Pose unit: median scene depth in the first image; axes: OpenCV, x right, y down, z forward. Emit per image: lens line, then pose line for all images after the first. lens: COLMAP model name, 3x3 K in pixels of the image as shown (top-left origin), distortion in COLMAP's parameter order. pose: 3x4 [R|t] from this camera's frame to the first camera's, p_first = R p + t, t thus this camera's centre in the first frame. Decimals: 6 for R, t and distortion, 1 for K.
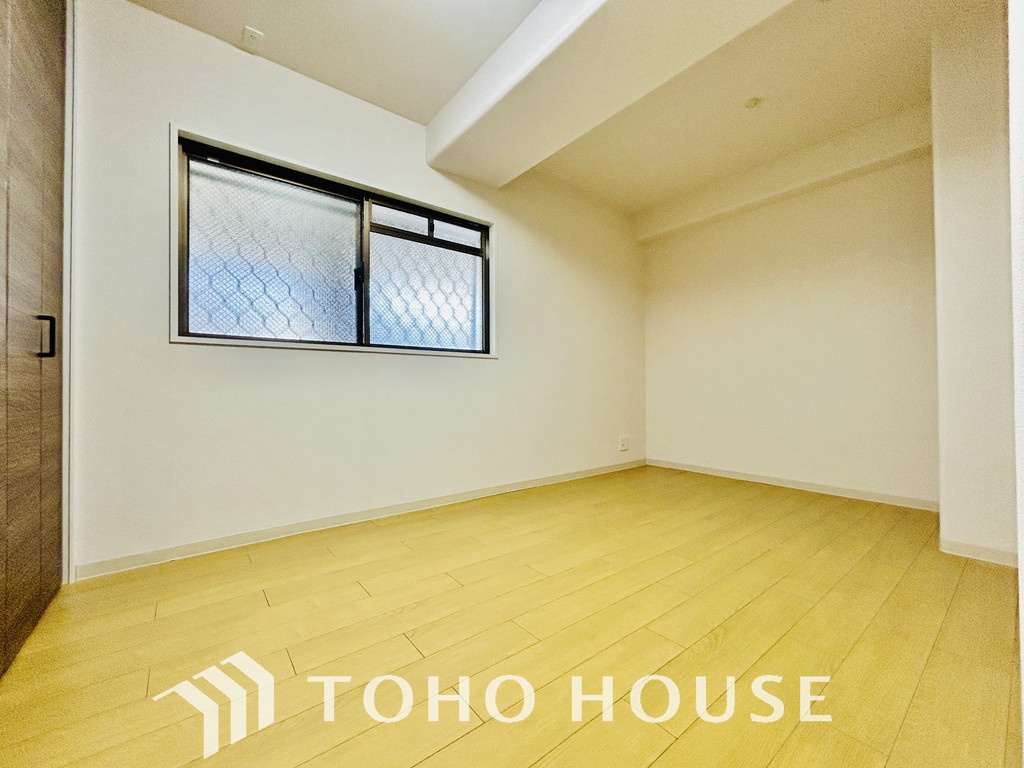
lens RADIAL K [[416.3, 0, 510.0], [0, 416.3, 382.1], [0, 0, 1]] dist [-0.000981, 0.001886]
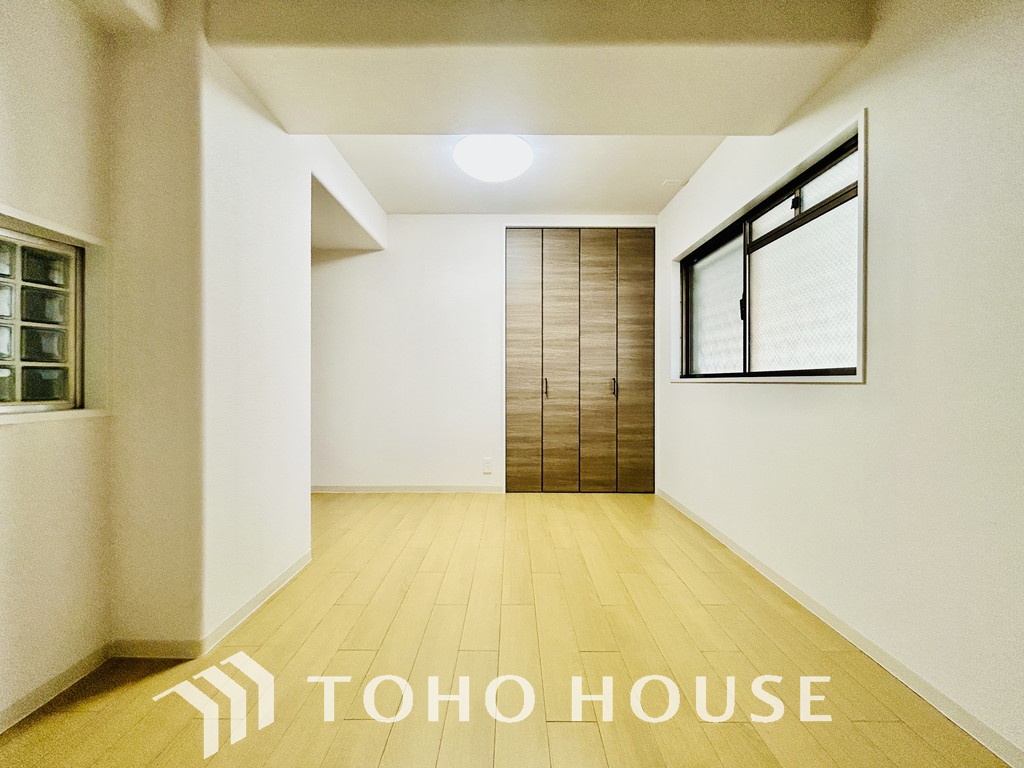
lens RADIAL K [[416.3, 0, 512.8], [0, 416.3, 385.3], [0, 0, 1]] dist [-0.000981, 0.001886]
pose [[-0.620408, 0.000101, -0.784280, 0.748832], [0.004955, 0.999981, -0.003790, -0.062757], [0.784264, -0.006238, -0.620396, 1.168617]]
